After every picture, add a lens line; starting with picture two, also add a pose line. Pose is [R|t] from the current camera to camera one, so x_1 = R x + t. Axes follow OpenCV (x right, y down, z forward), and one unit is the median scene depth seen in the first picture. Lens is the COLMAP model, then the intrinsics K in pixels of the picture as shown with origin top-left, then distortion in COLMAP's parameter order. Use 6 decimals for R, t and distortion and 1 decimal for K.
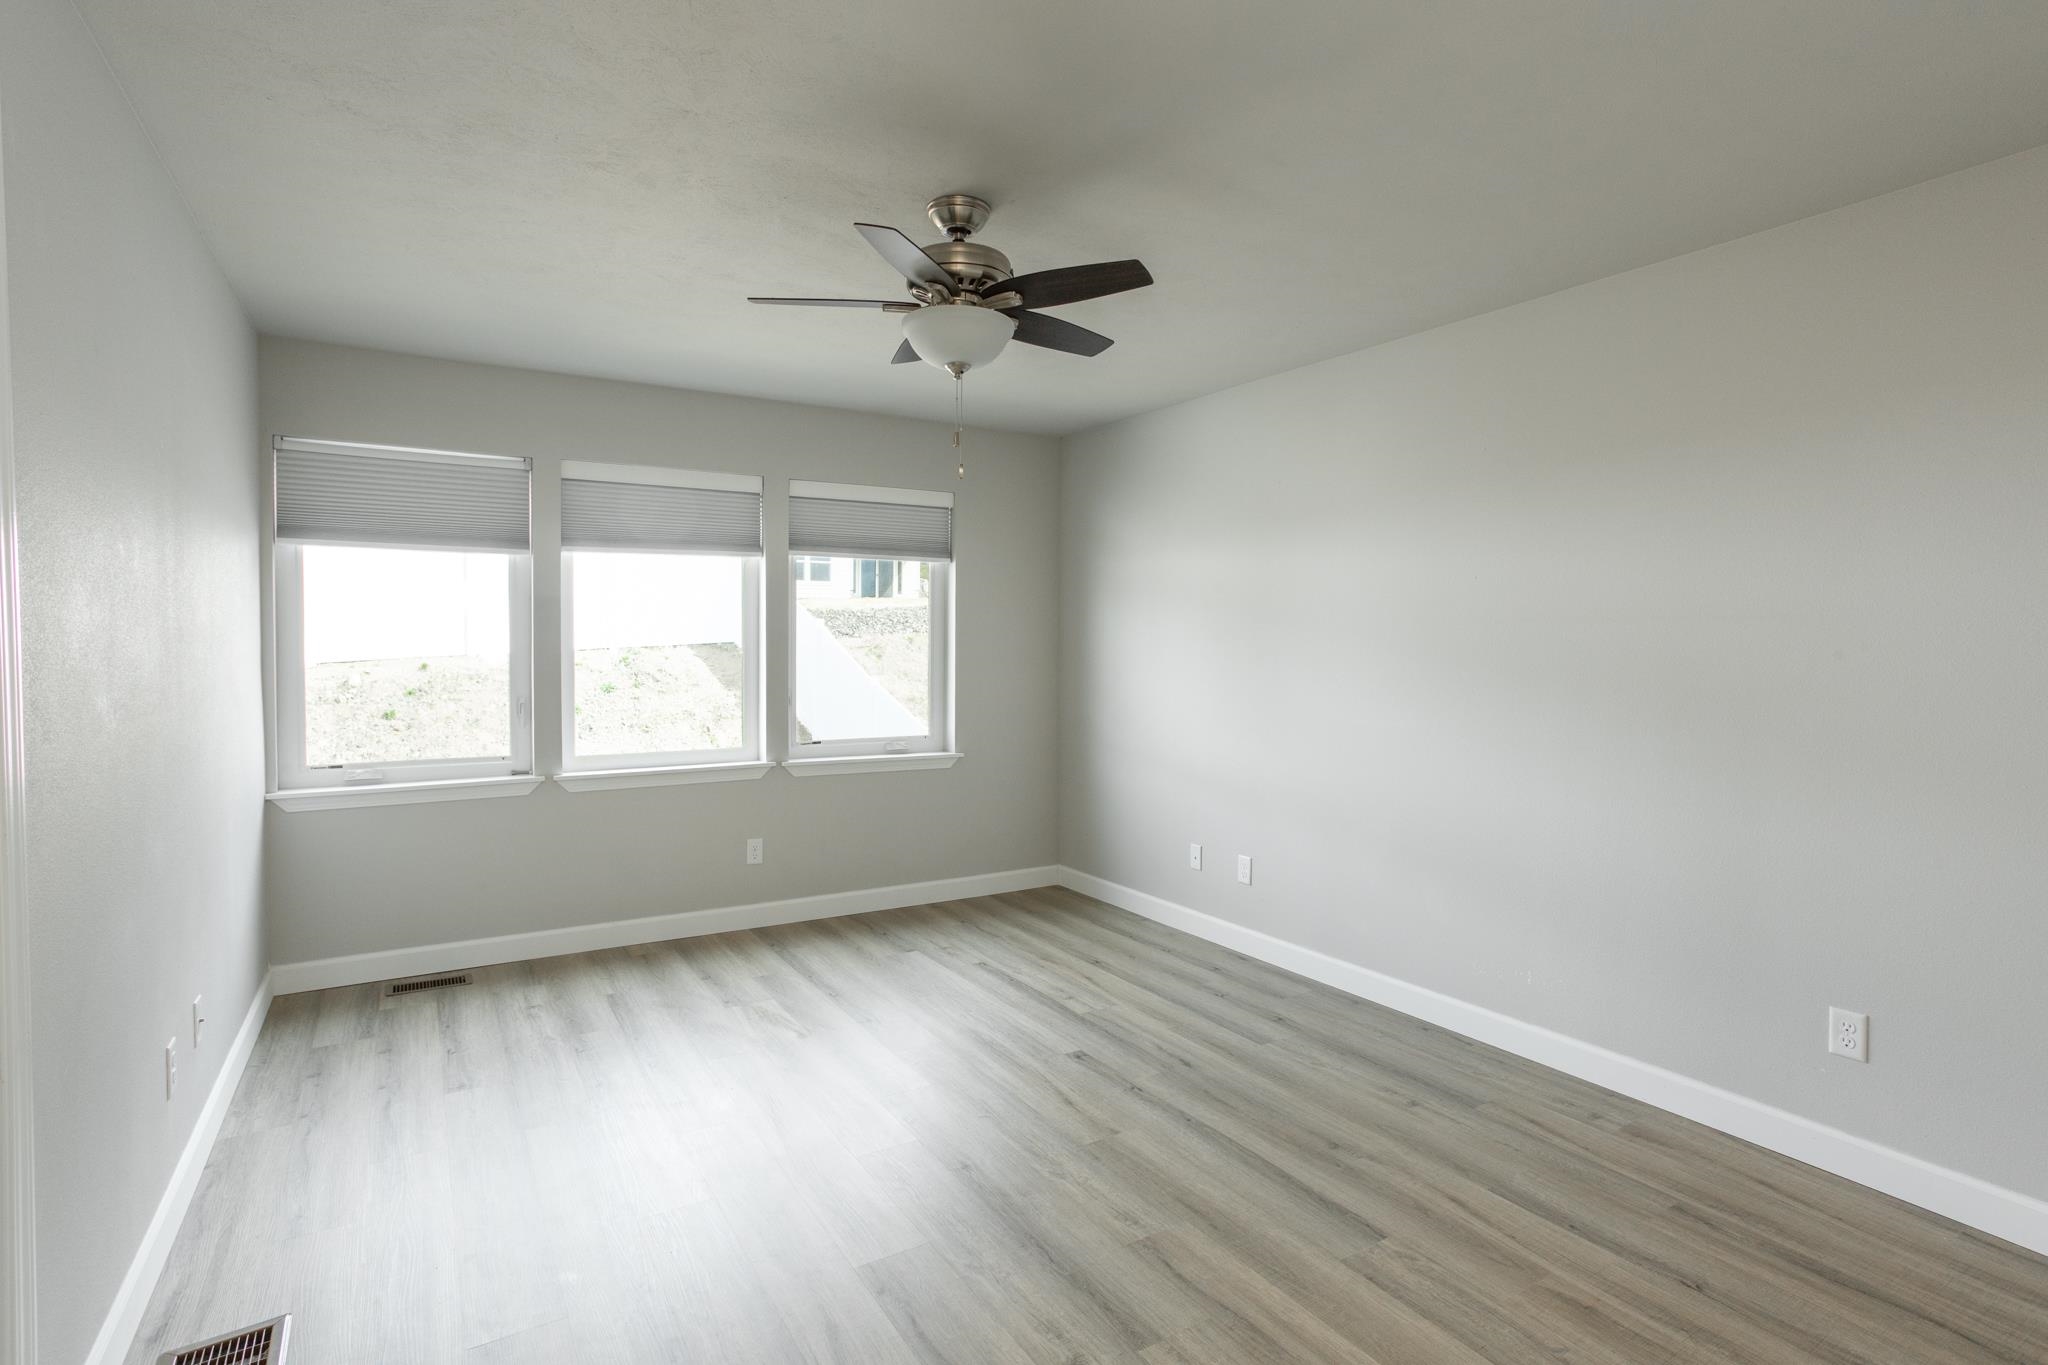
lens RADIAL K [[964.6, 0, 1015.4], [0, 964.6, 674.3], [0, 0, 1]] dist [0.000311, 0.000487]
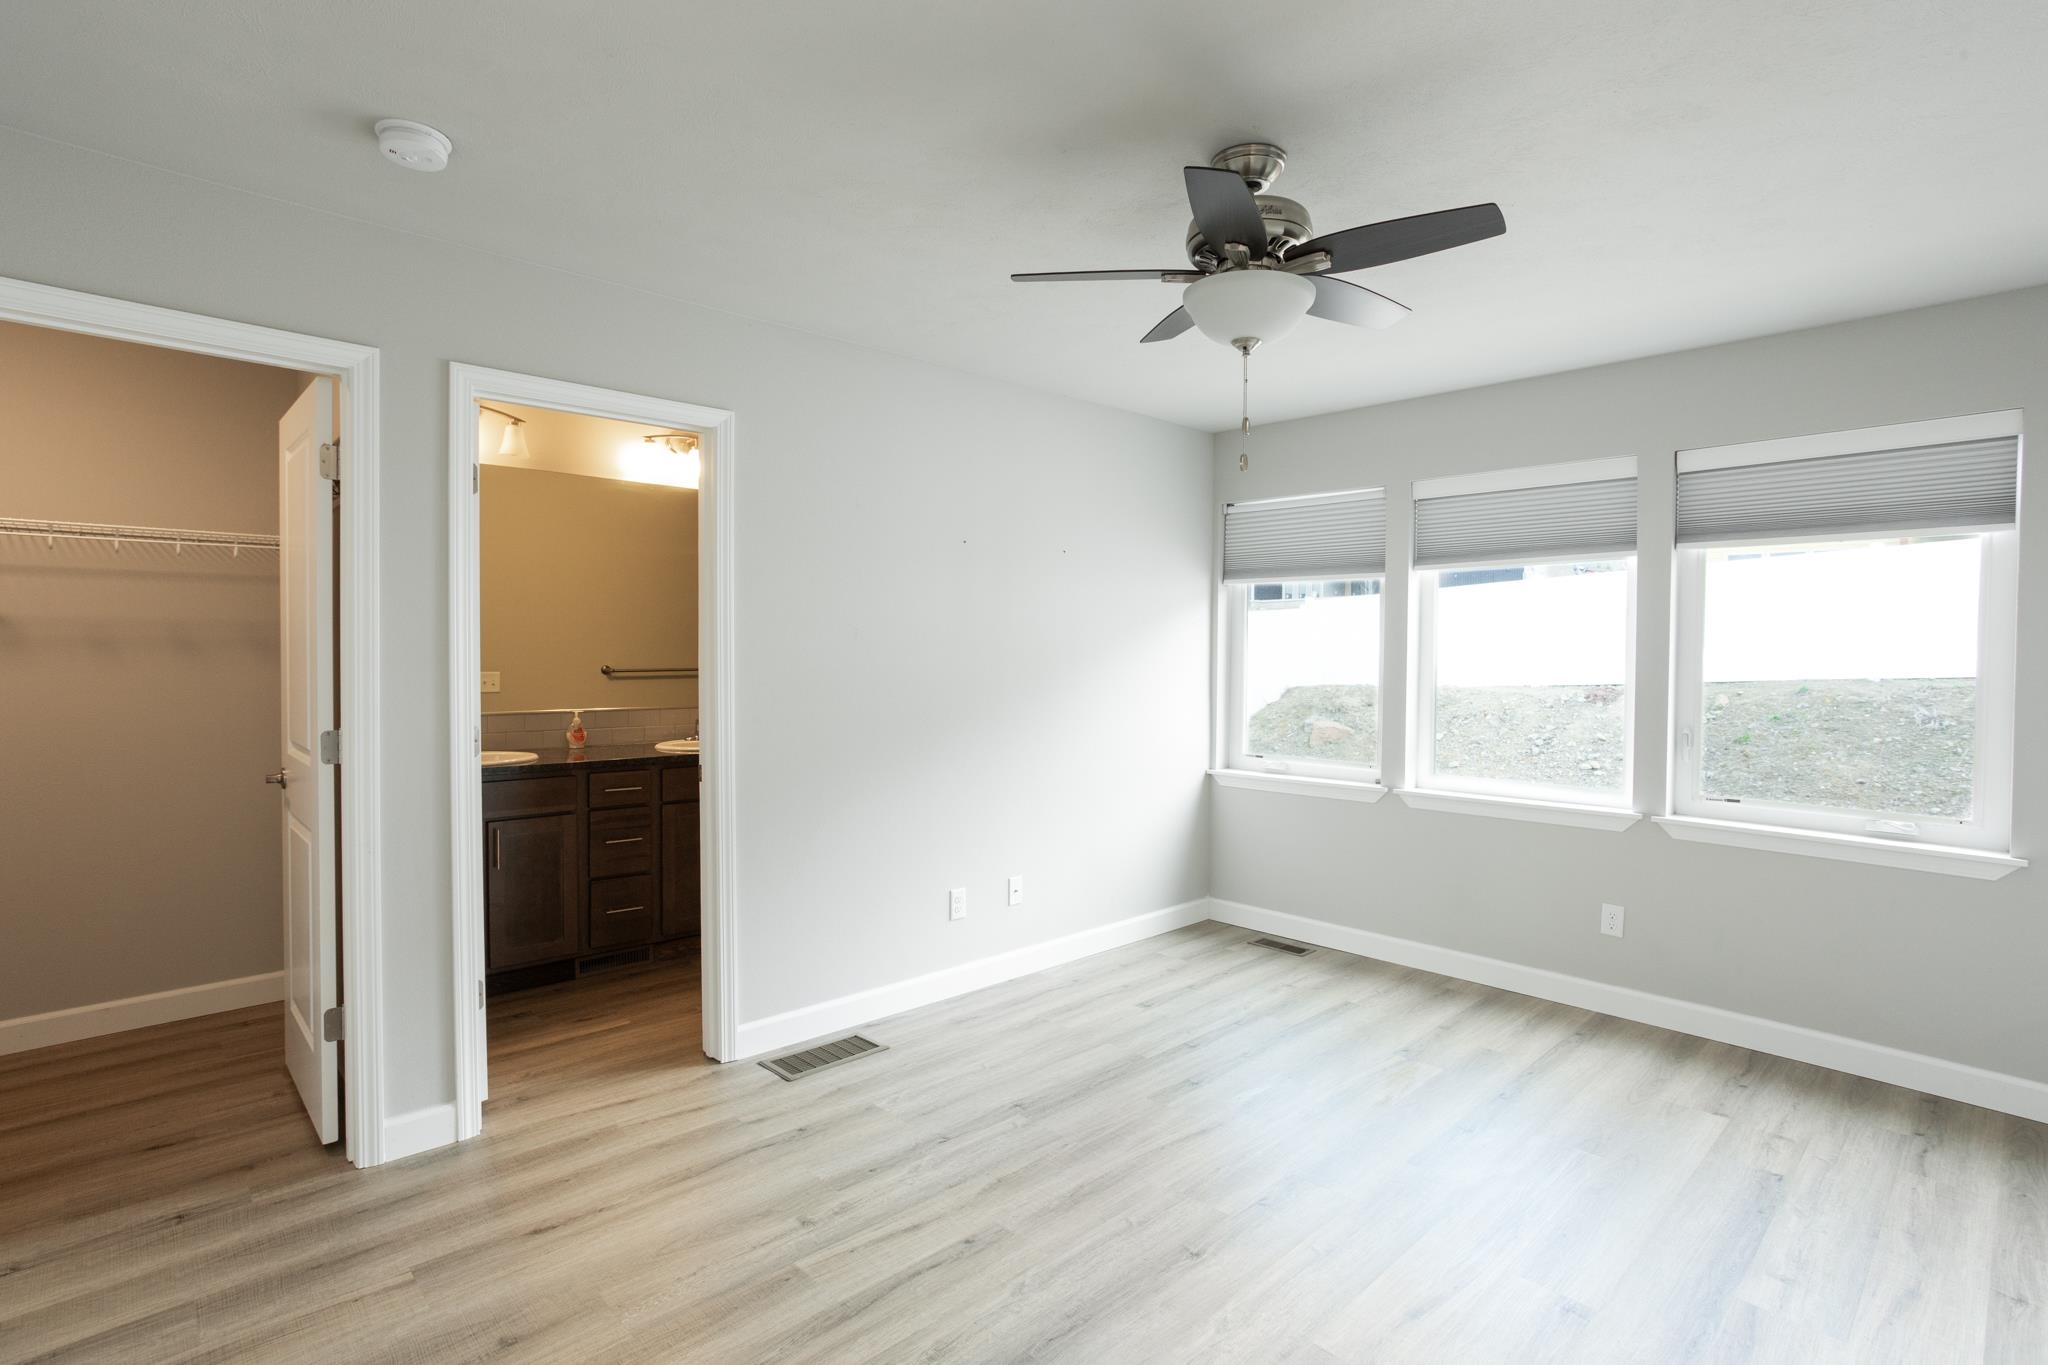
lens RADIAL K [[964.6, 0, 1015.4], [0, 964.6, 674.3], [0, 0, 1]] dist [0.000311, 0.000487]
pose [[0.271284, 0.020931, -0.962272, 0.412661], [-0.041293, 0.999096, 0.010091, -0.011221], [0.961613, 0.036997, 0.271903, 0.325310]]
